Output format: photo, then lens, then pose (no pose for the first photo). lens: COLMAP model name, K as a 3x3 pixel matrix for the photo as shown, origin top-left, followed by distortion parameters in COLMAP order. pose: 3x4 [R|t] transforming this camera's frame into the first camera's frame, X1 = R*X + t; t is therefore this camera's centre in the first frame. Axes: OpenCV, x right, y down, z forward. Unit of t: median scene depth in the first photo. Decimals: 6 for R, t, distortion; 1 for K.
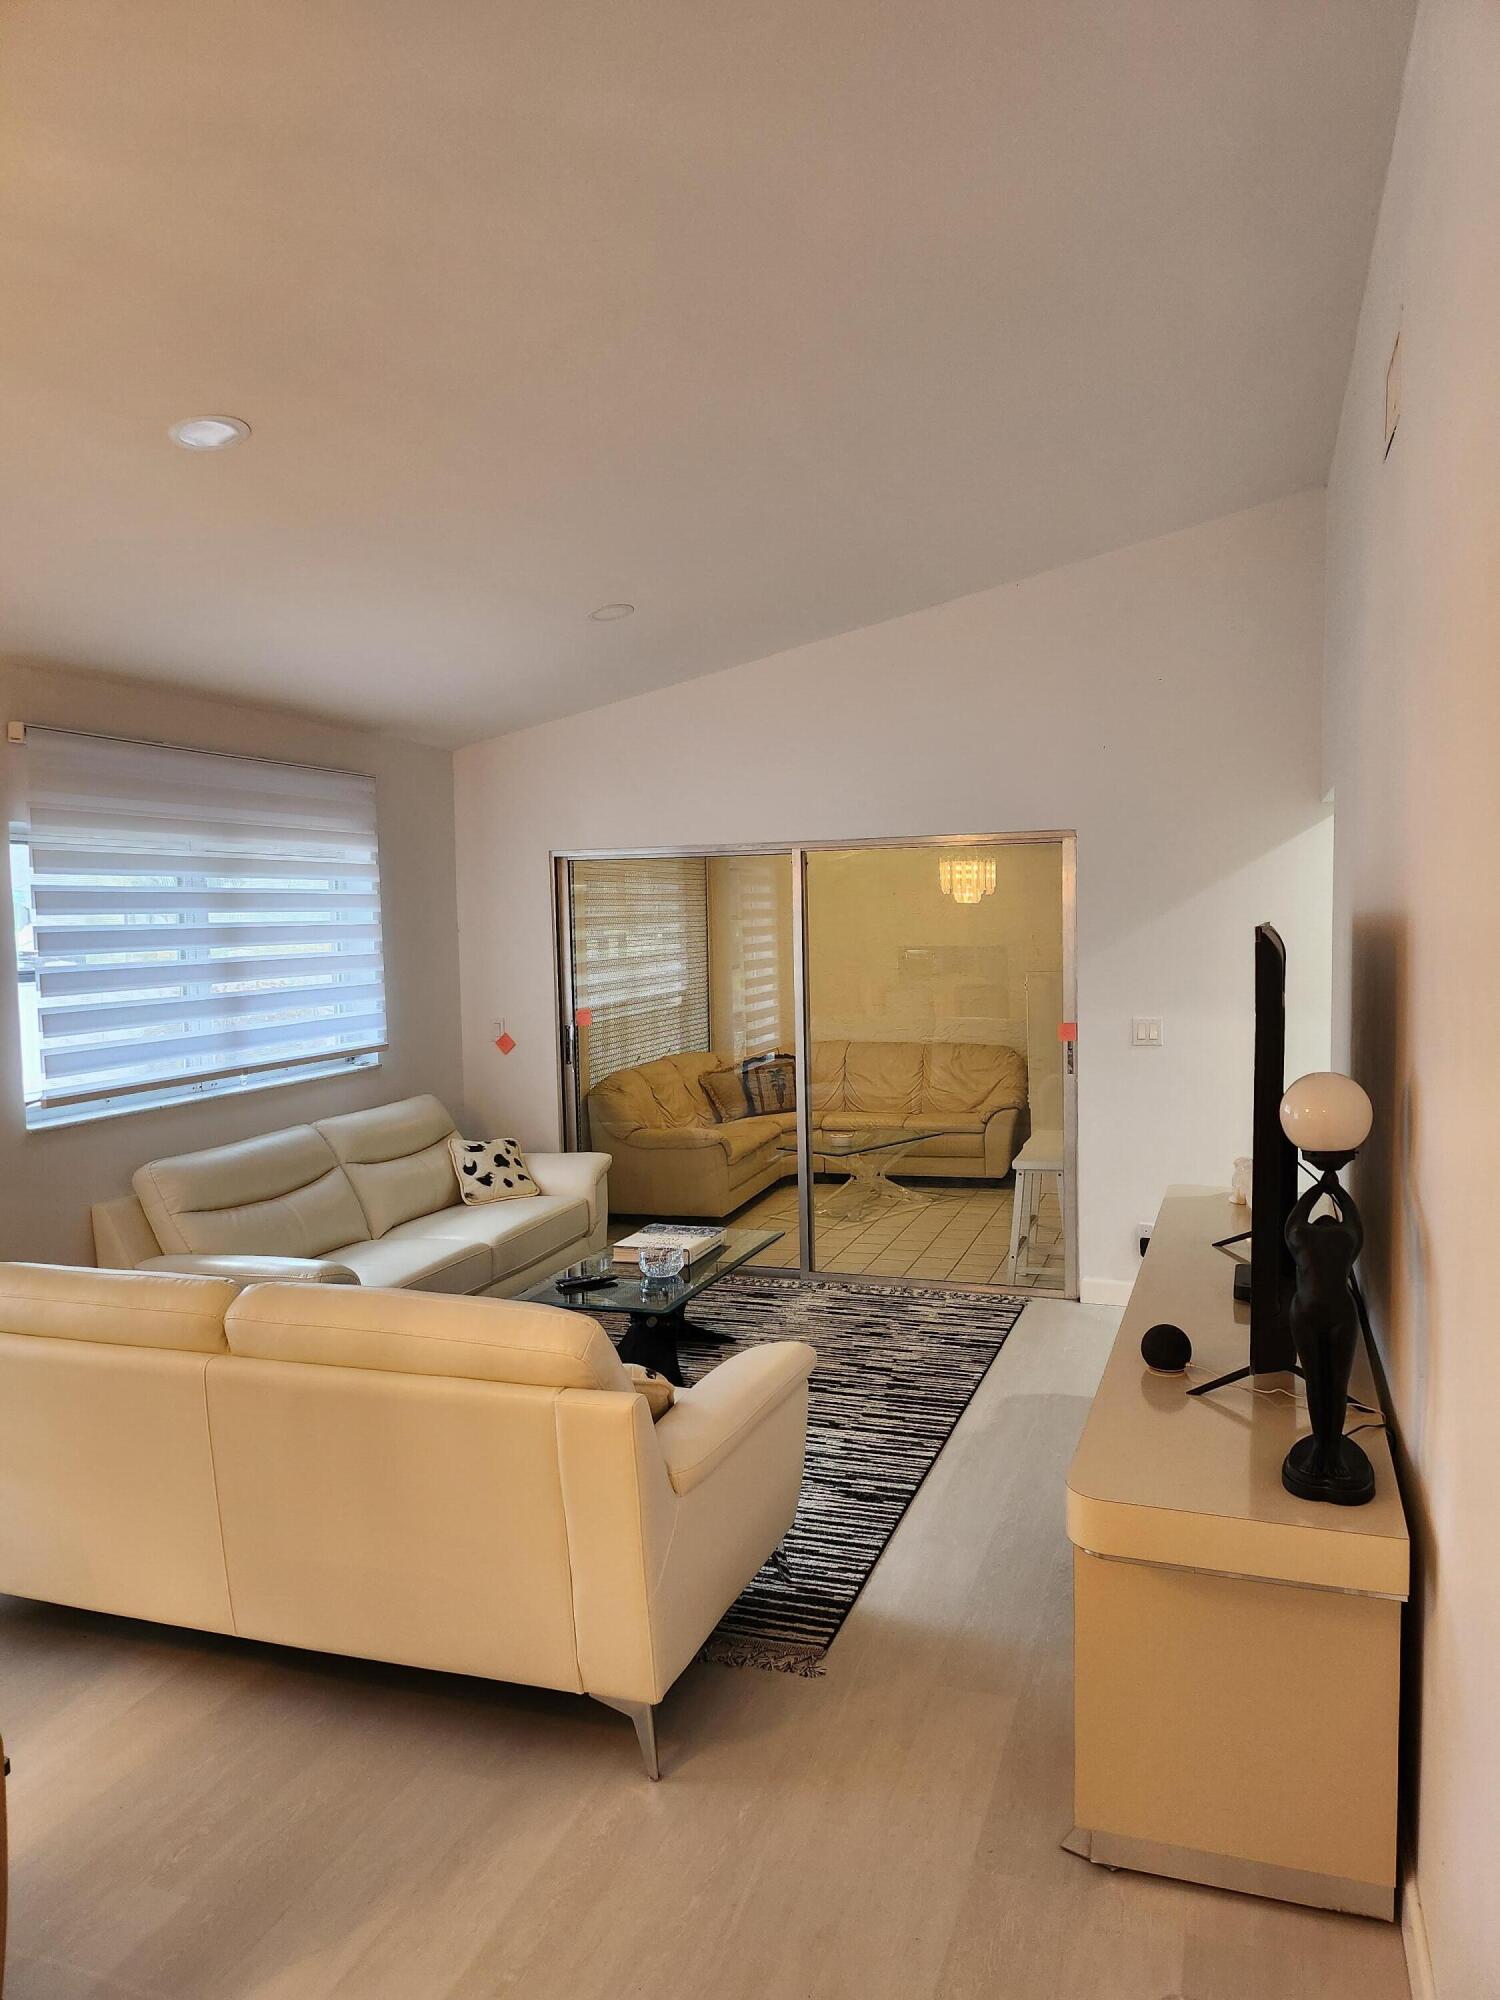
lens RADIAL K [[1430.2, 0, 750.0], [0, 1430.2, 1000.0], [0, 0, 1]] dist [0.051201, -0.052319]
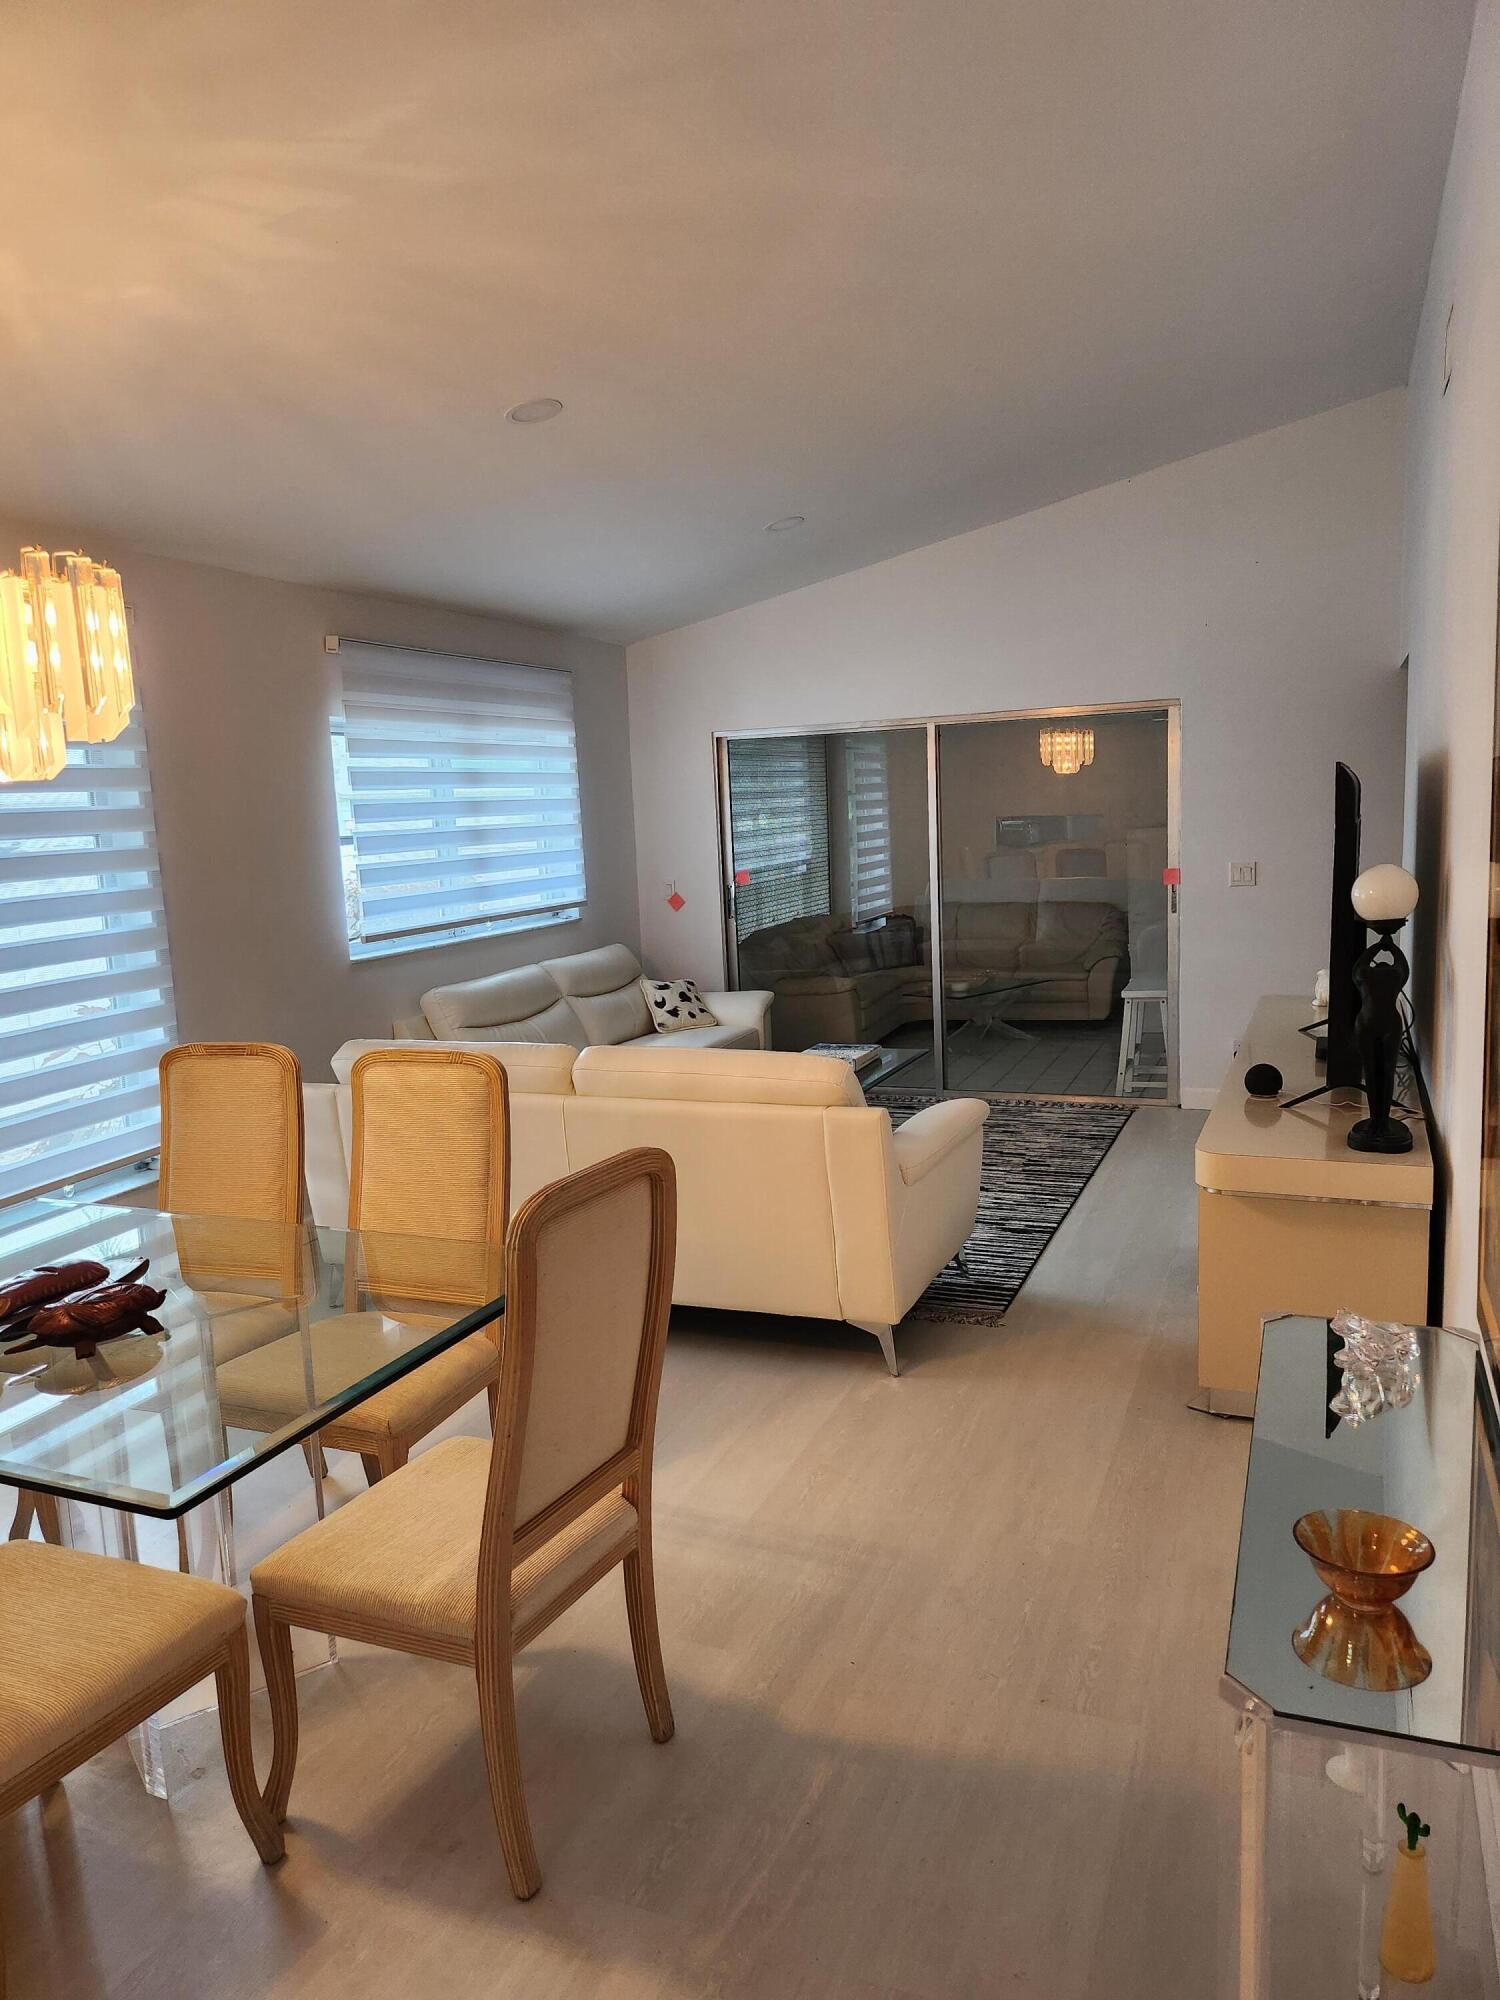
lens RADIAL K [[1392.5, 0, 750.0], [0, 1392.5, 1000.0], [0, 0, 1]] dist [0.037953, -0.000838]
pose [[0.997960, -0.015722, -0.061879, -0.055679], [0.020873, 0.996289, 0.083503, 0.022576], [0.060336, -0.084624, 0.994585, -0.167589]]
